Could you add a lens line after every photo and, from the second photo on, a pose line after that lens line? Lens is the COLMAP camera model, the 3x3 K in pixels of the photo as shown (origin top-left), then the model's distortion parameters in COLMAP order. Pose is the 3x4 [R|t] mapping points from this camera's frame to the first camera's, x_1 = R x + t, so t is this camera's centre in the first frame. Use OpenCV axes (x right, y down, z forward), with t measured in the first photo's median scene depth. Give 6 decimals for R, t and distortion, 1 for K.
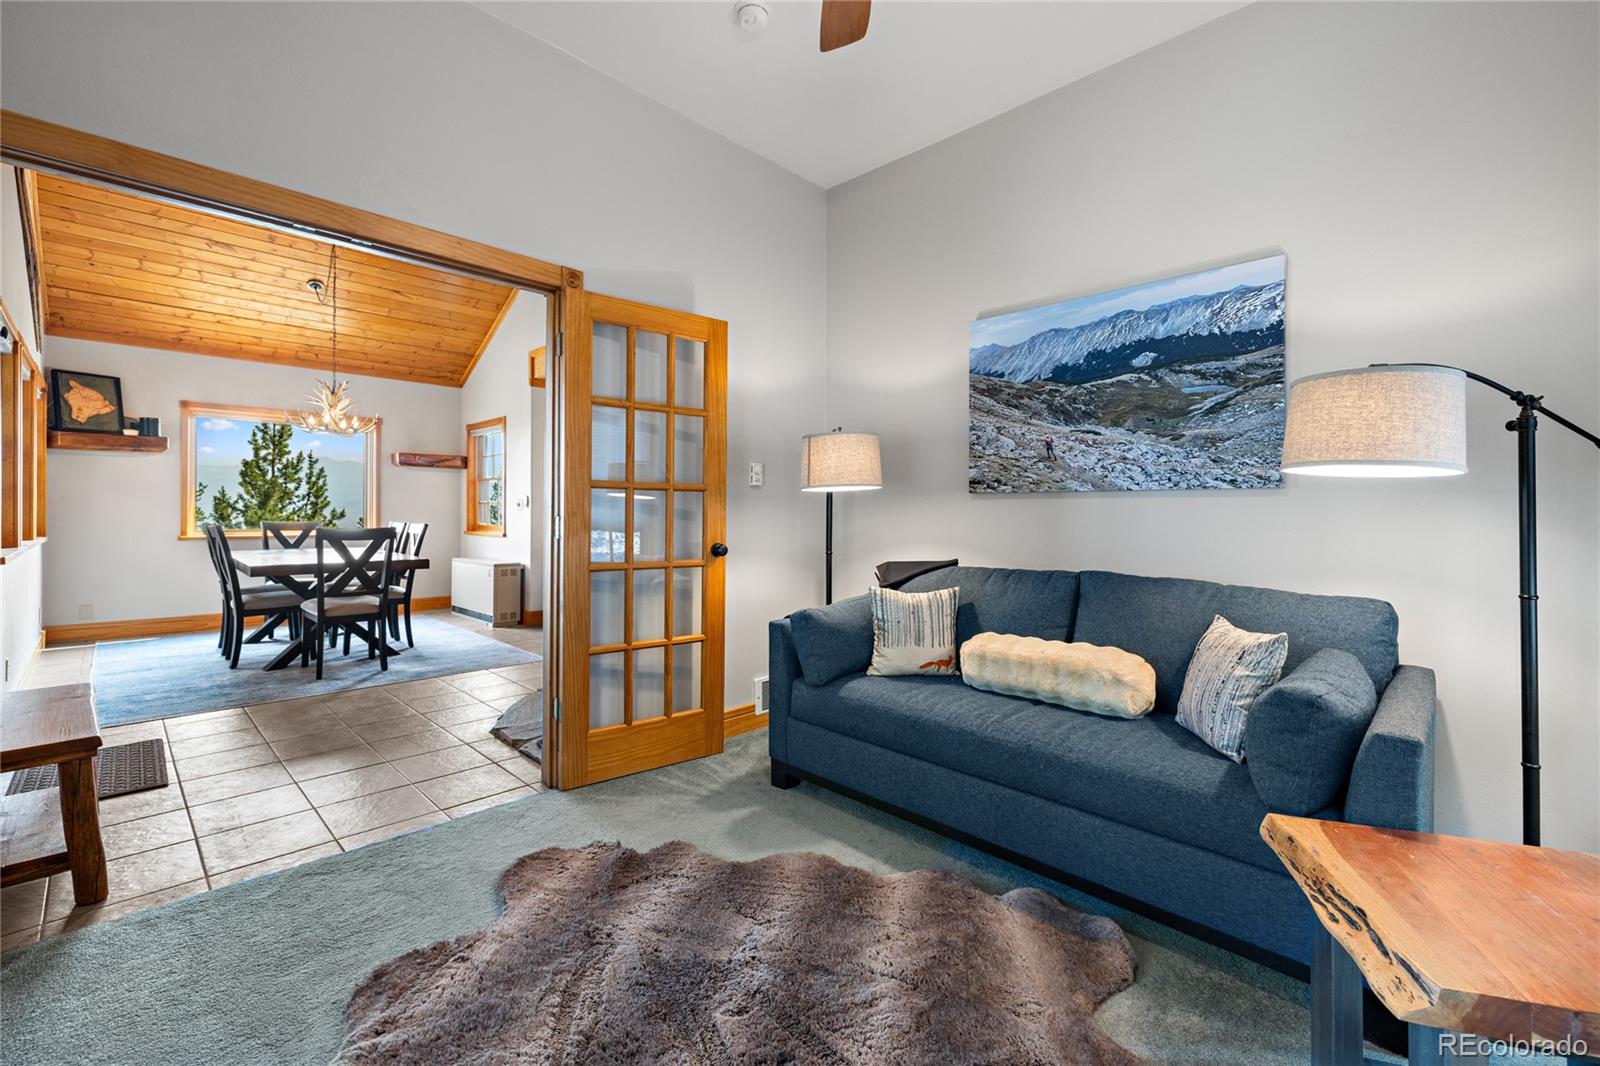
lens RADIAL K [[702.0, 0, 805.5], [0, 702.0, 514.3], [0, 0, 1]] dist [-0.001302, 0.000426]
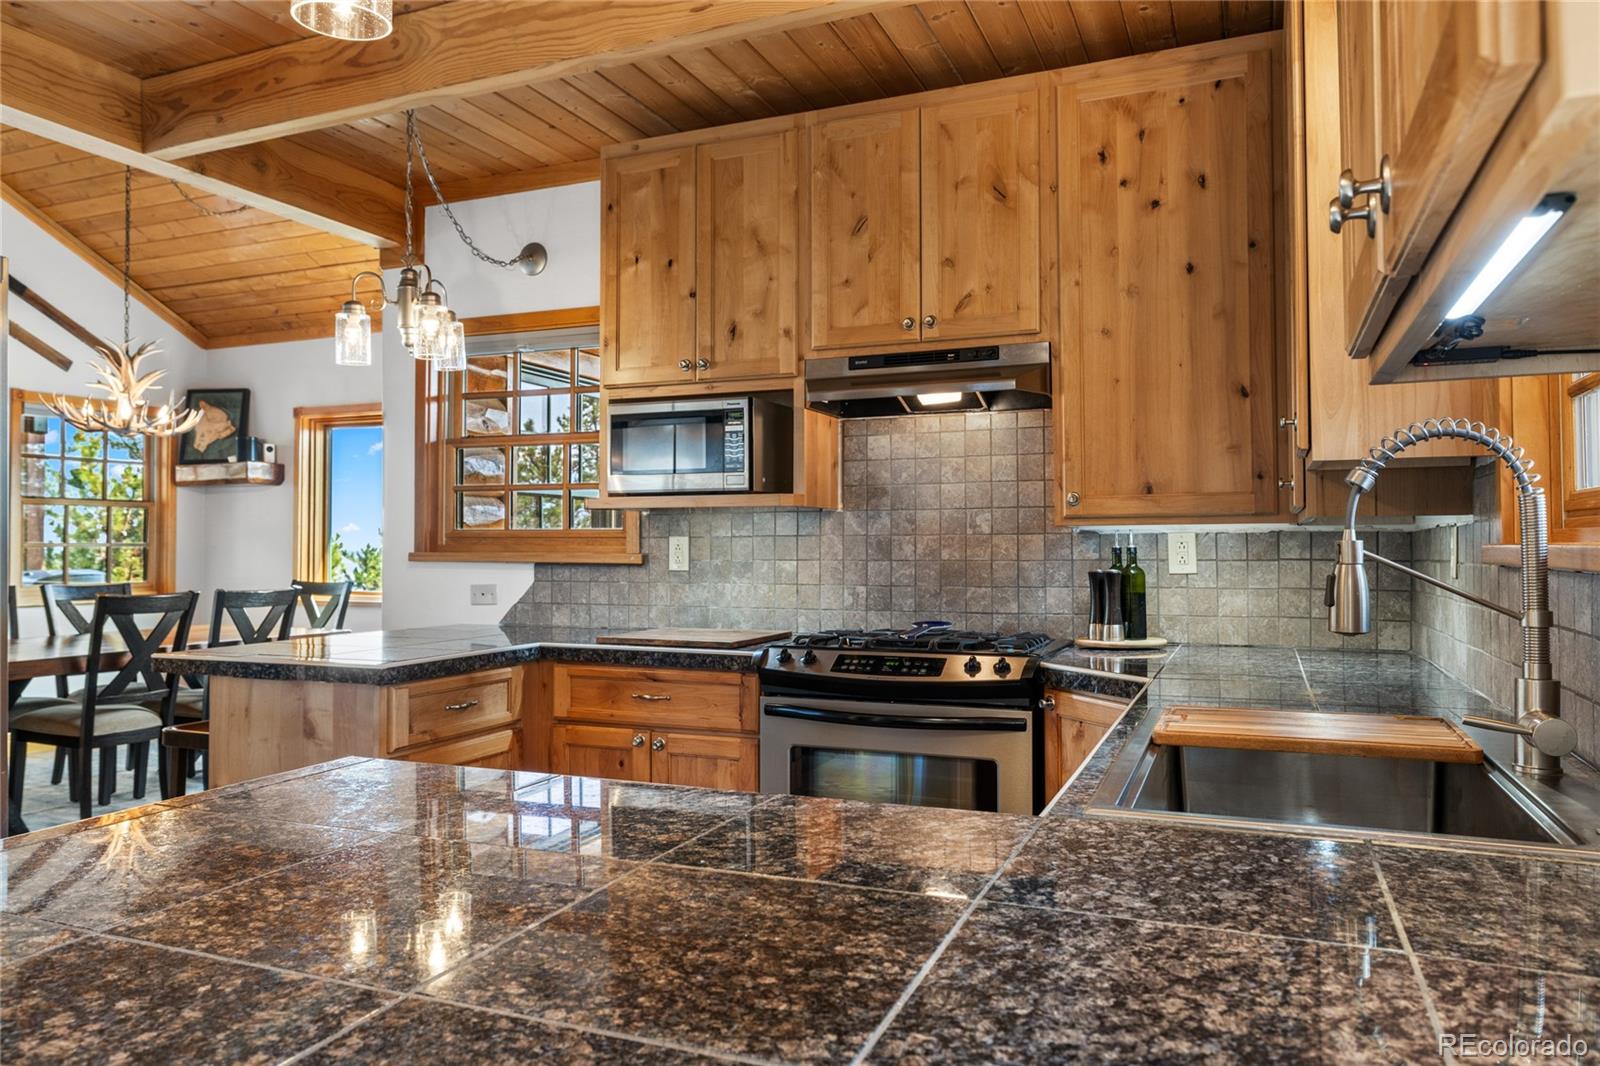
lens RADIAL K [[1109.2, 0, 795.9], [0, 1109.2, 523.3], [0, 0, 1]] dist [-0.004598, 0.000530]
pose [[0.383152, -0.027651, -0.923271, 0.321888], [0.001376, 0.999568, -0.029365, -0.011274], [0.923684, 0.009980, 0.383024, 0.987234]]
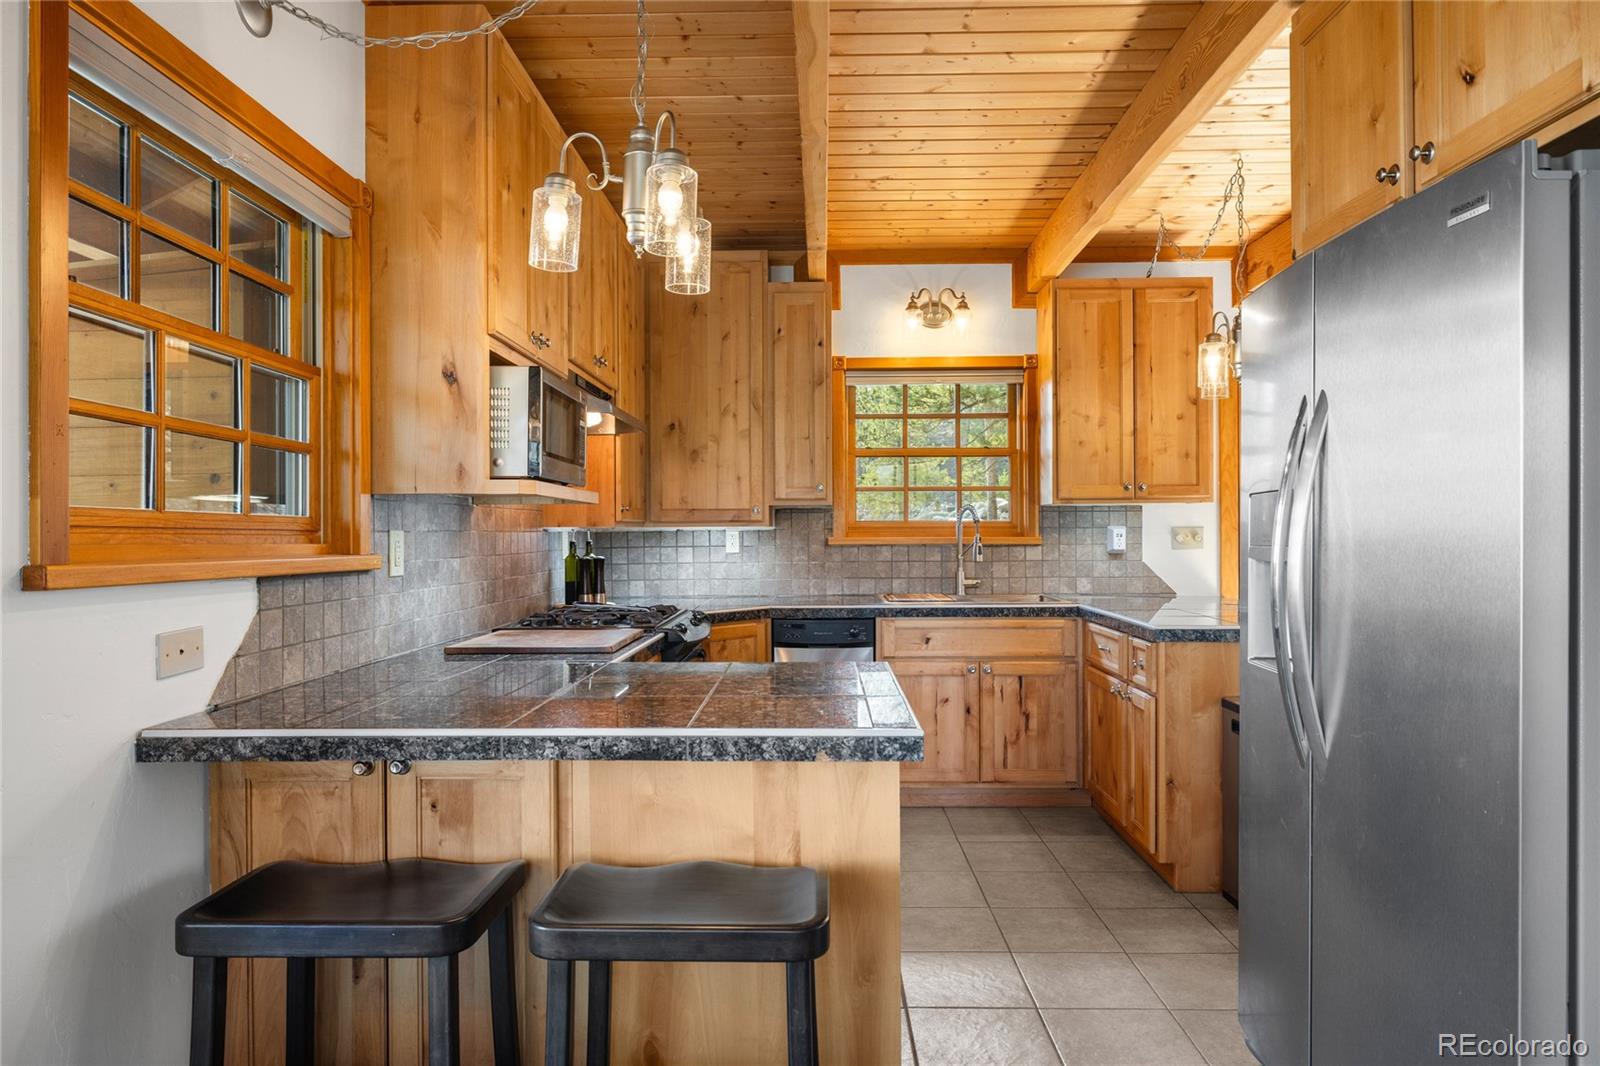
lens RADIAL K [[949.9, 0, 790.2], [0, 949.9, 535.0], [0, 0, 1]] dist [-0.019276, -0.002662]
pose [[0.722550, -0.012760, 0.691201, -0.395423], [0.015103, 0.999882, 0.002671, -0.018365], [-0.691154, 0.008510, 0.722658, 0.775012]]
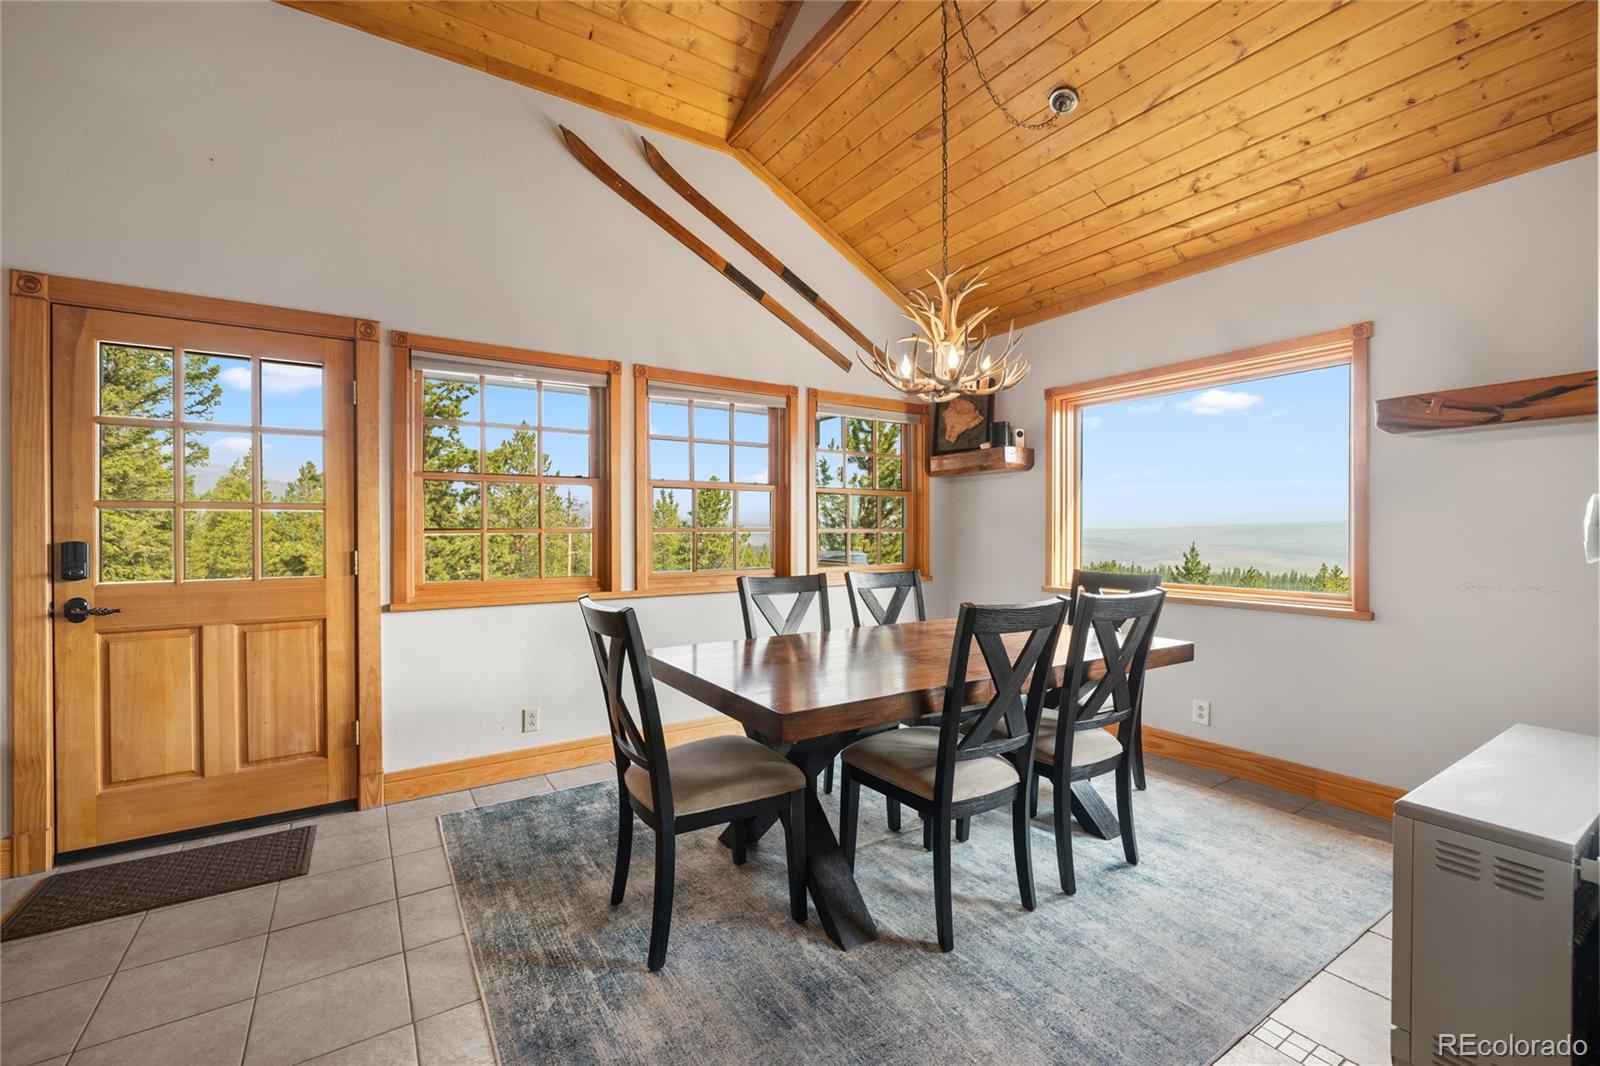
lens RADIAL K [[672.8, 0, 783.6], [0, 672.8, 530.9], [0, 0, 1]] dist [-0.002028, 0.000205]
pose [[-0.212311, -0.010111, -0.977150, -0.178622], [-0.004195, 0.999947, -0.009435, -0.014757], [0.977193, 0.002096, -0.212342, 0.842605]]
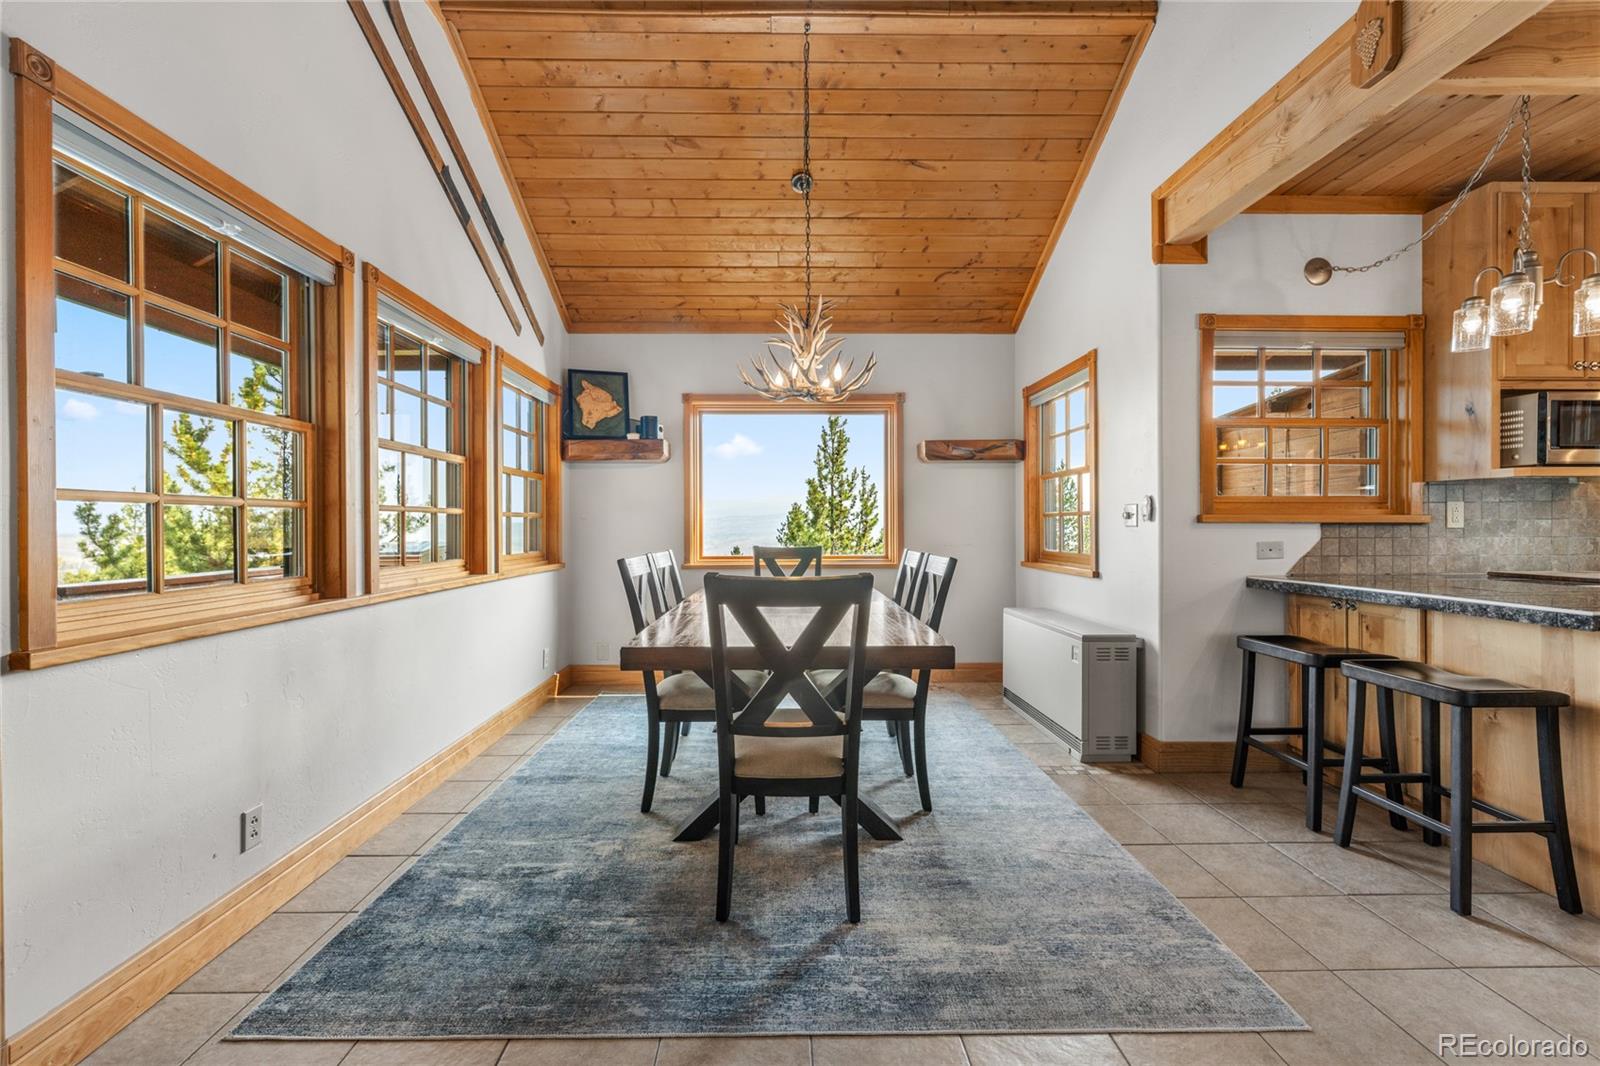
lens RADIAL K [[672.8, 0, 796.6], [0, 672.8, 528.8], [0, 0, 1]] dist [-0.002028, 0.000205]
pose [[0.723202, -0.008608, -0.690583, -0.256723], [0.007537, 0.999961, -0.004572, -0.004155], [0.690596, -0.001899, 0.723238, 0.507327]]
